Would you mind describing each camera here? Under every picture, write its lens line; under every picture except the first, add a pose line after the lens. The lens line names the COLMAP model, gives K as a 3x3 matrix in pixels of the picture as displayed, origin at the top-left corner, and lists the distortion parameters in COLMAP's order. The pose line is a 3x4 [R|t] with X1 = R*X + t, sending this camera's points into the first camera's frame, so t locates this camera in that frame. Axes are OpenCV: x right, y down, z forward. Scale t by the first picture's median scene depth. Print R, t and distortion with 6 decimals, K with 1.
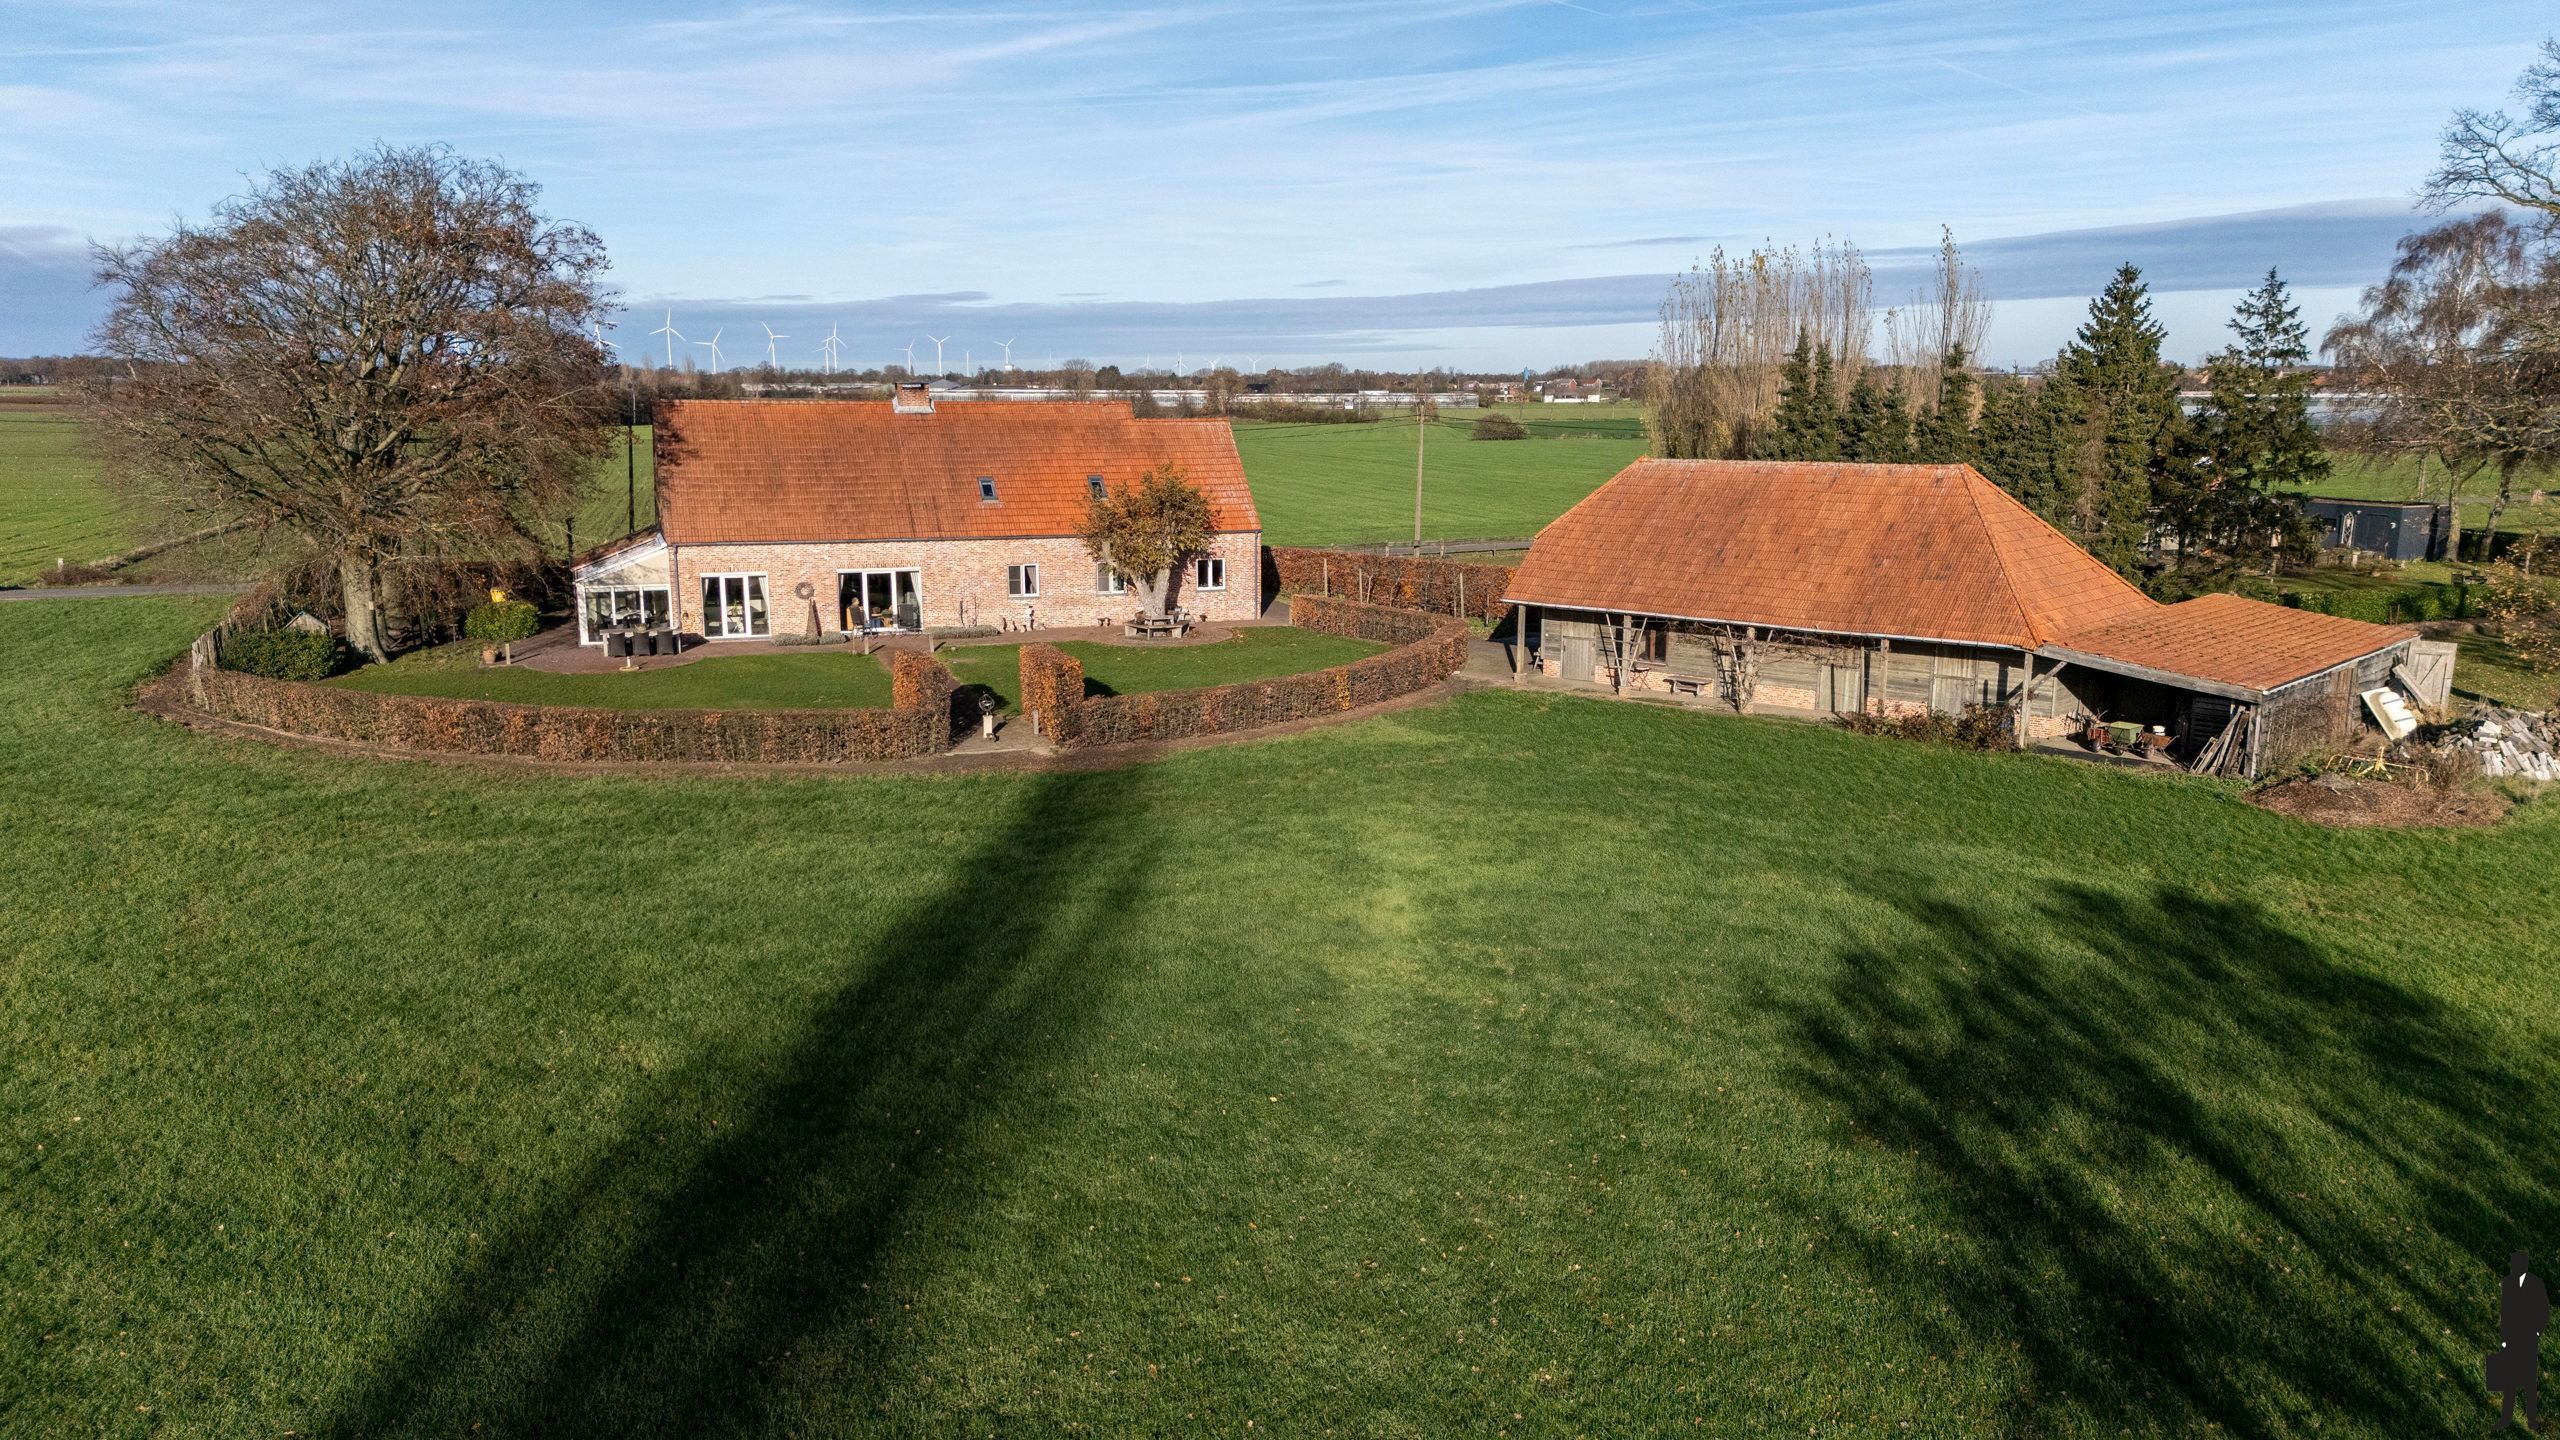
lens RADIAL K [[1846.3, 0, 1298.3], [0, 1846.3, 729.3], [0, 0, 1]] dist [0.116939, -0.076843]
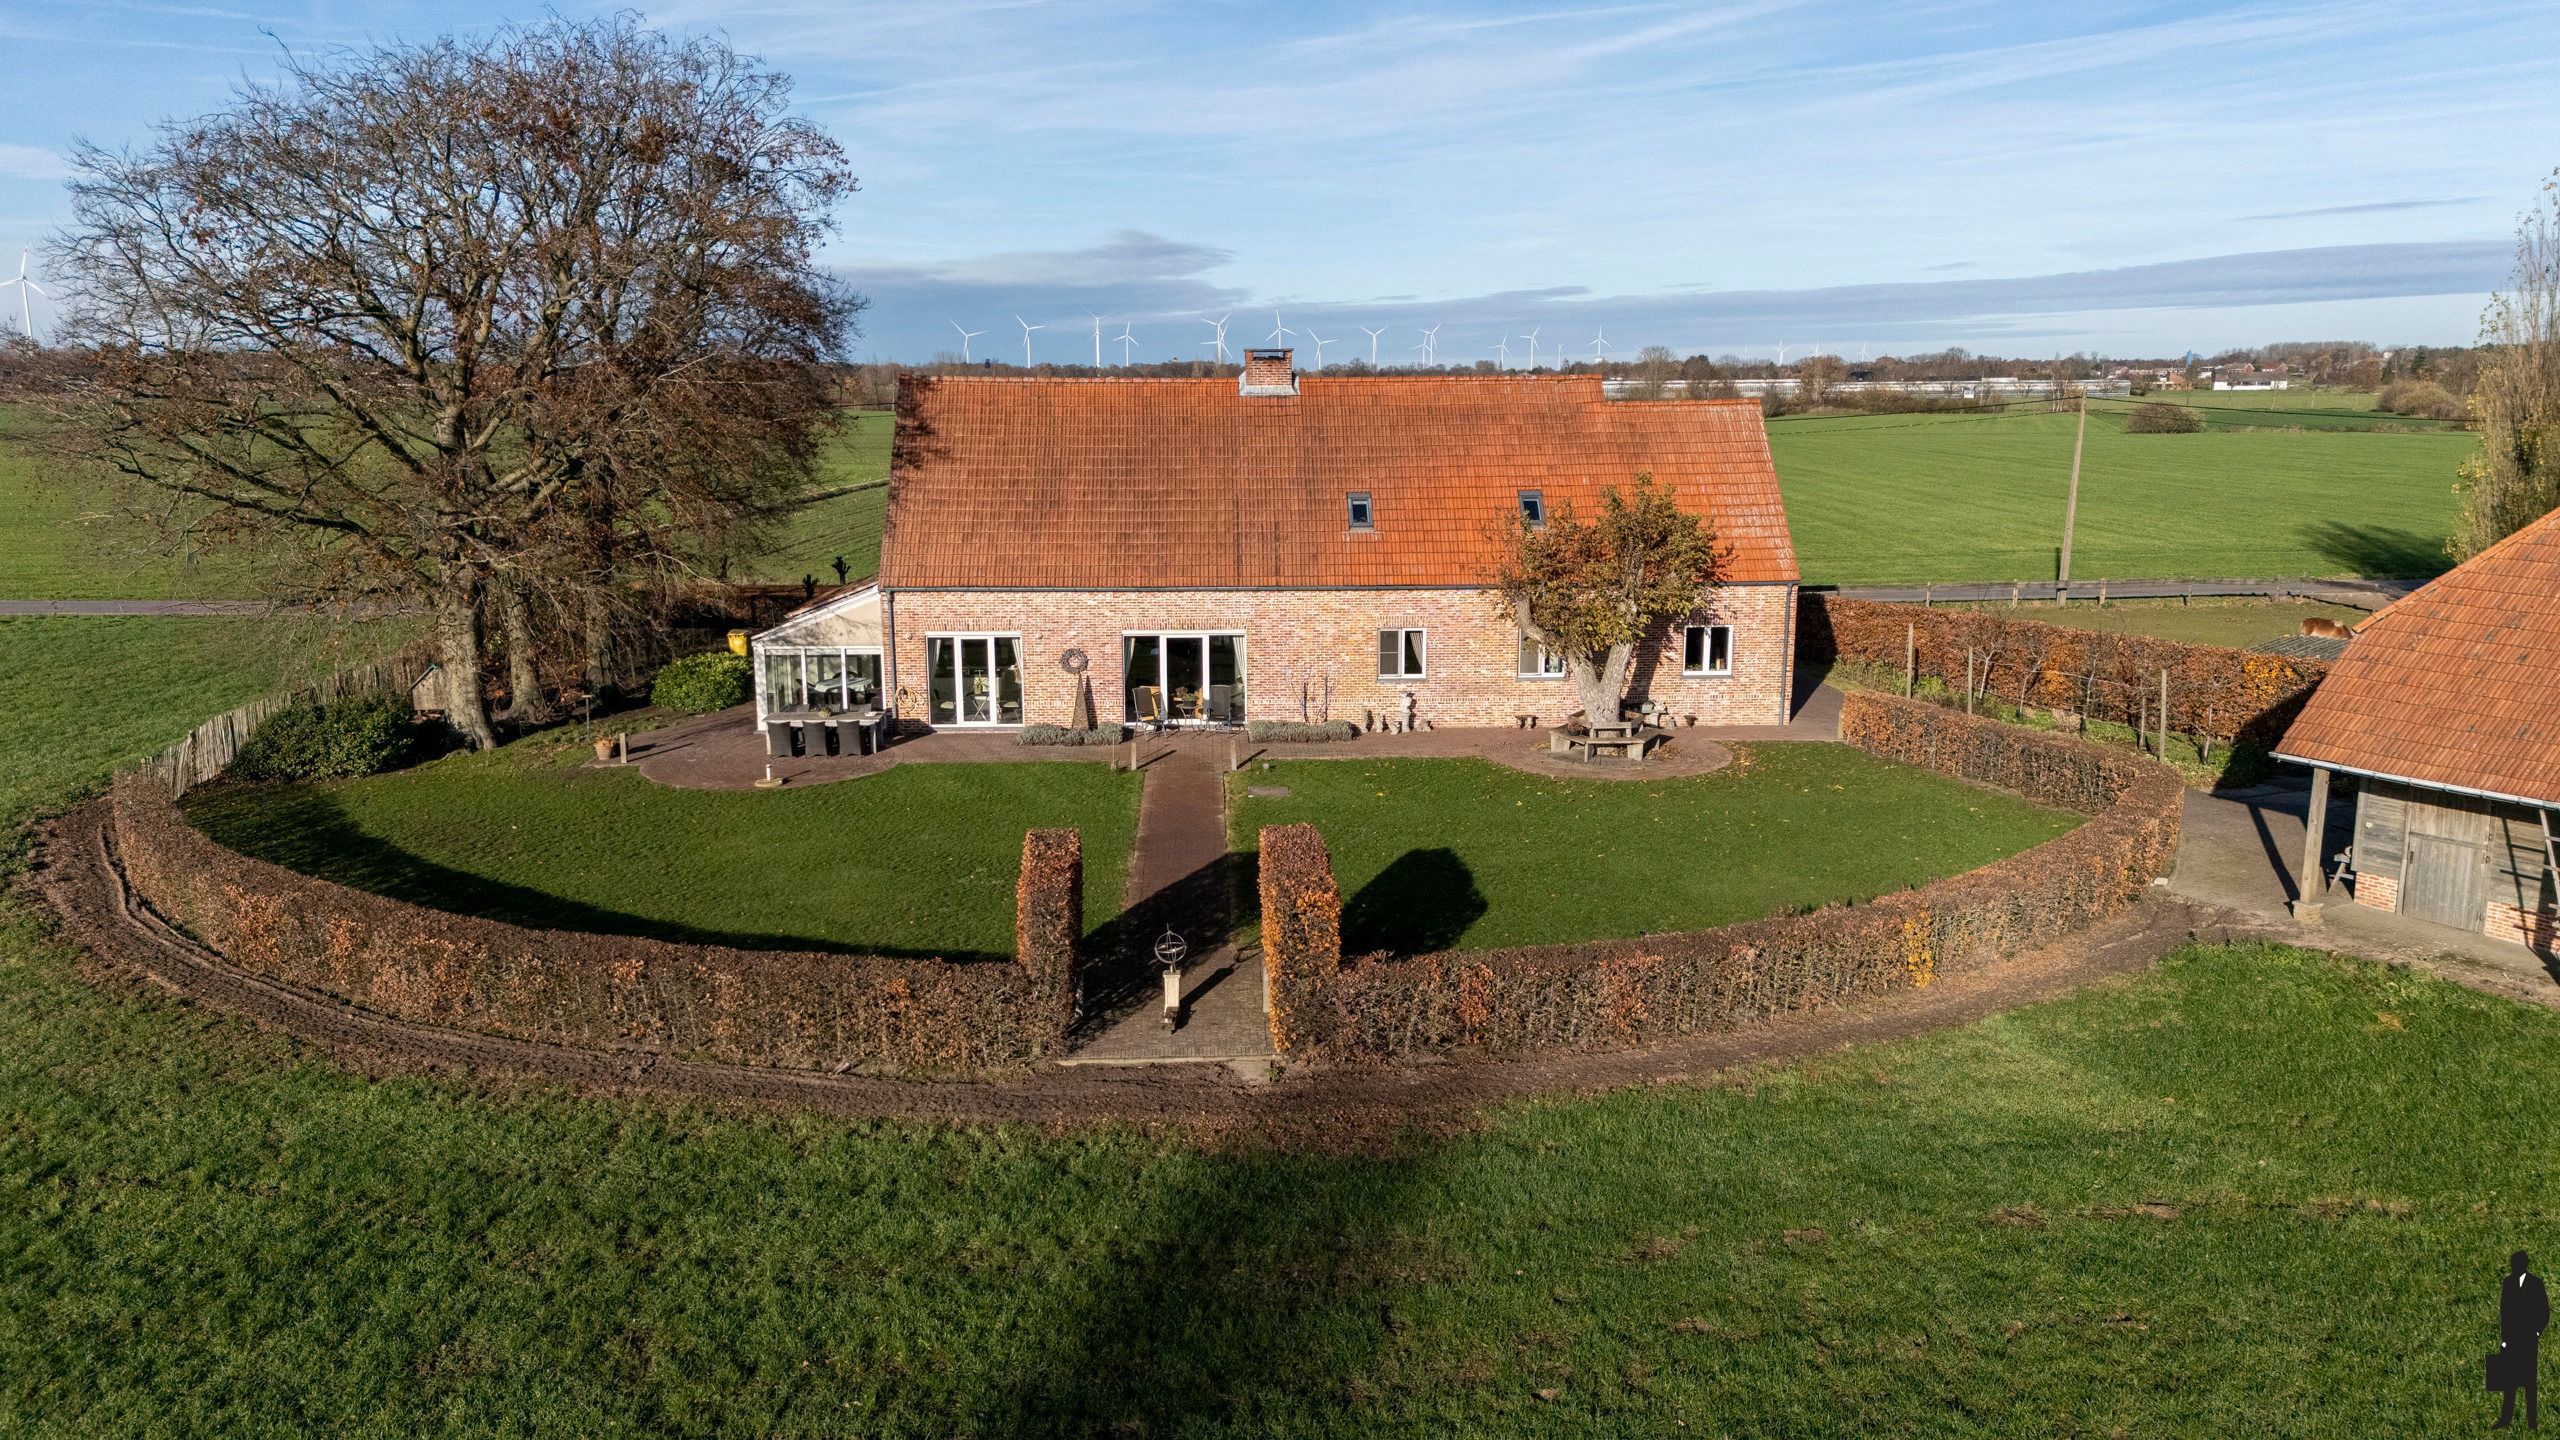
lens RADIAL K [[1846.3, 0, 1285.5], [0, 1846.3, 727.9], [0, 0, 1]] dist [0.116939, -0.076843]
pose [[0.950052, 0.056228, -0.306985, 0.011740], [-0.055531, 0.998396, 0.011011, -0.062510], [0.307111, 0.006586, 0.951651, 0.396940]]
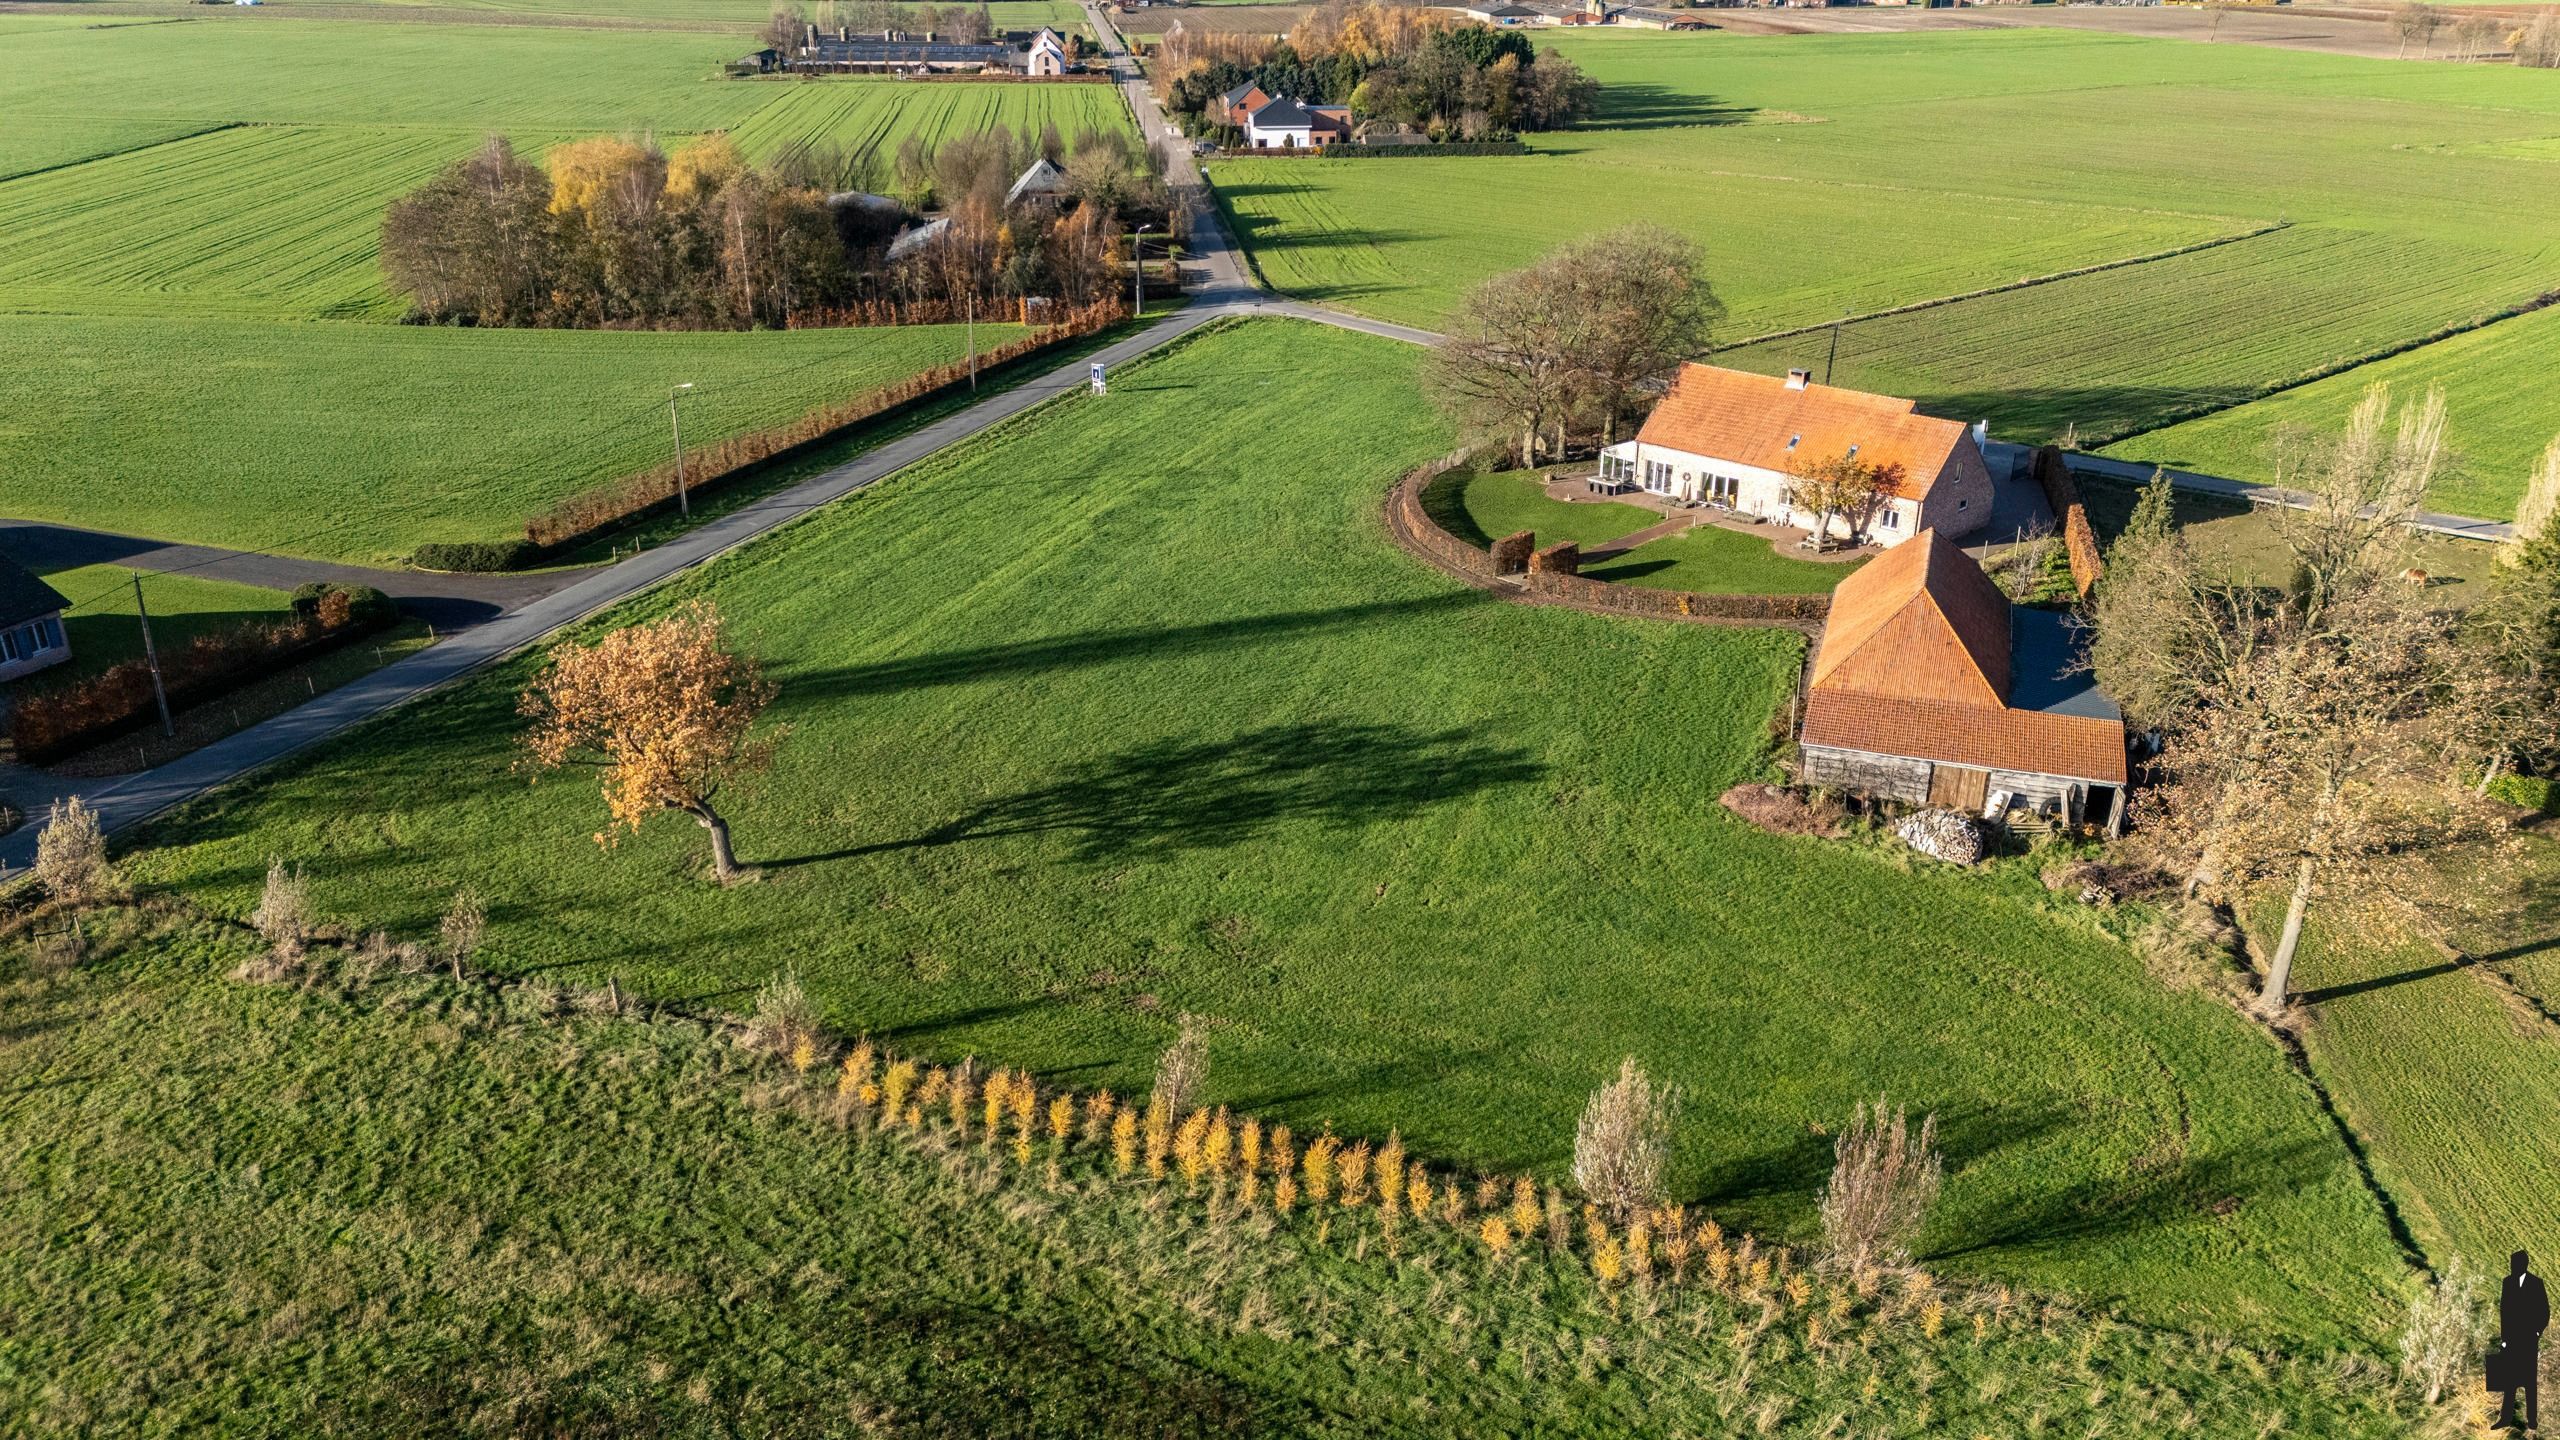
lens RADIAL K [[1846.3, 0, 1277.3], [0, 1846.3, 717.1], [0, 0, 1]] dist [0.116939, -0.076843]
pose [[0.374844, 0.354247, -0.856739, 1.337561], [-0.166176, 0.934825, 0.313828, -0.381684], [0.912073, 0.024733, 0.409281, -0.178352]]
